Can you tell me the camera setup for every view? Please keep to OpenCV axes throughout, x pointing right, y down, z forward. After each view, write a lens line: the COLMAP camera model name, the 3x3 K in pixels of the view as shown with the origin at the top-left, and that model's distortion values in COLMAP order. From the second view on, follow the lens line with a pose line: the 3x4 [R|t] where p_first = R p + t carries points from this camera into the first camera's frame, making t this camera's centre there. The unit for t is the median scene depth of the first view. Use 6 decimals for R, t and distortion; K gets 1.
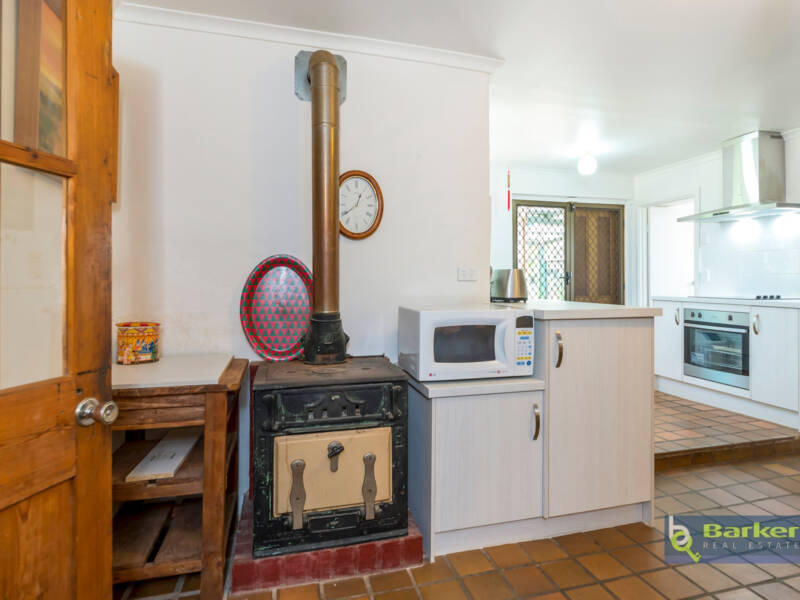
lens RADIAL K [[453.8, 0, 406.3], [0, 453.8, 283.4], [0, 0, 1]] dist [0.002613, -0.005348]
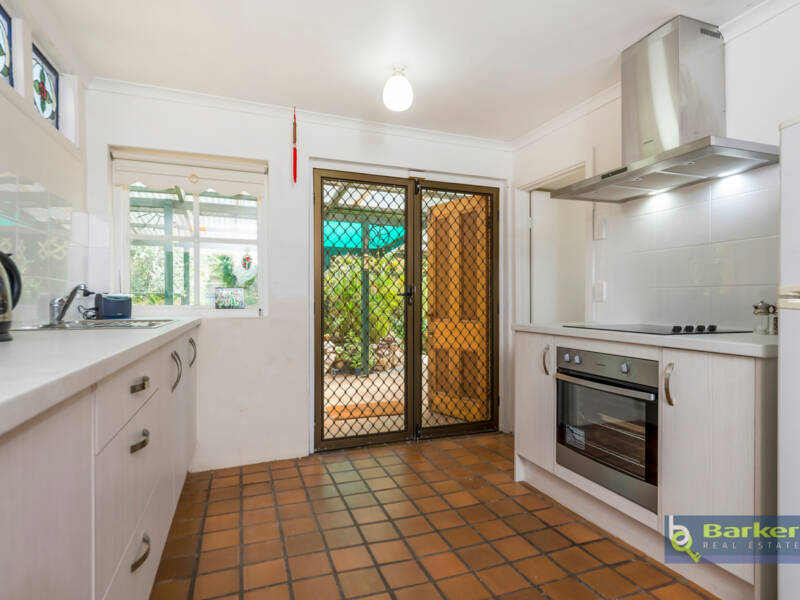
lens RADIAL K [[453.8, 0, 402.6], [0, 453.8, 305.3], [0, 0, 1]] dist [0.002613, -0.005348]
pose [[0.995896, 0.005292, 0.090351, 0.369650], [-0.005294, 0.999986, -0.000220, 0.004484], [-0.090351, -0.000259, 0.995910, 0.452876]]
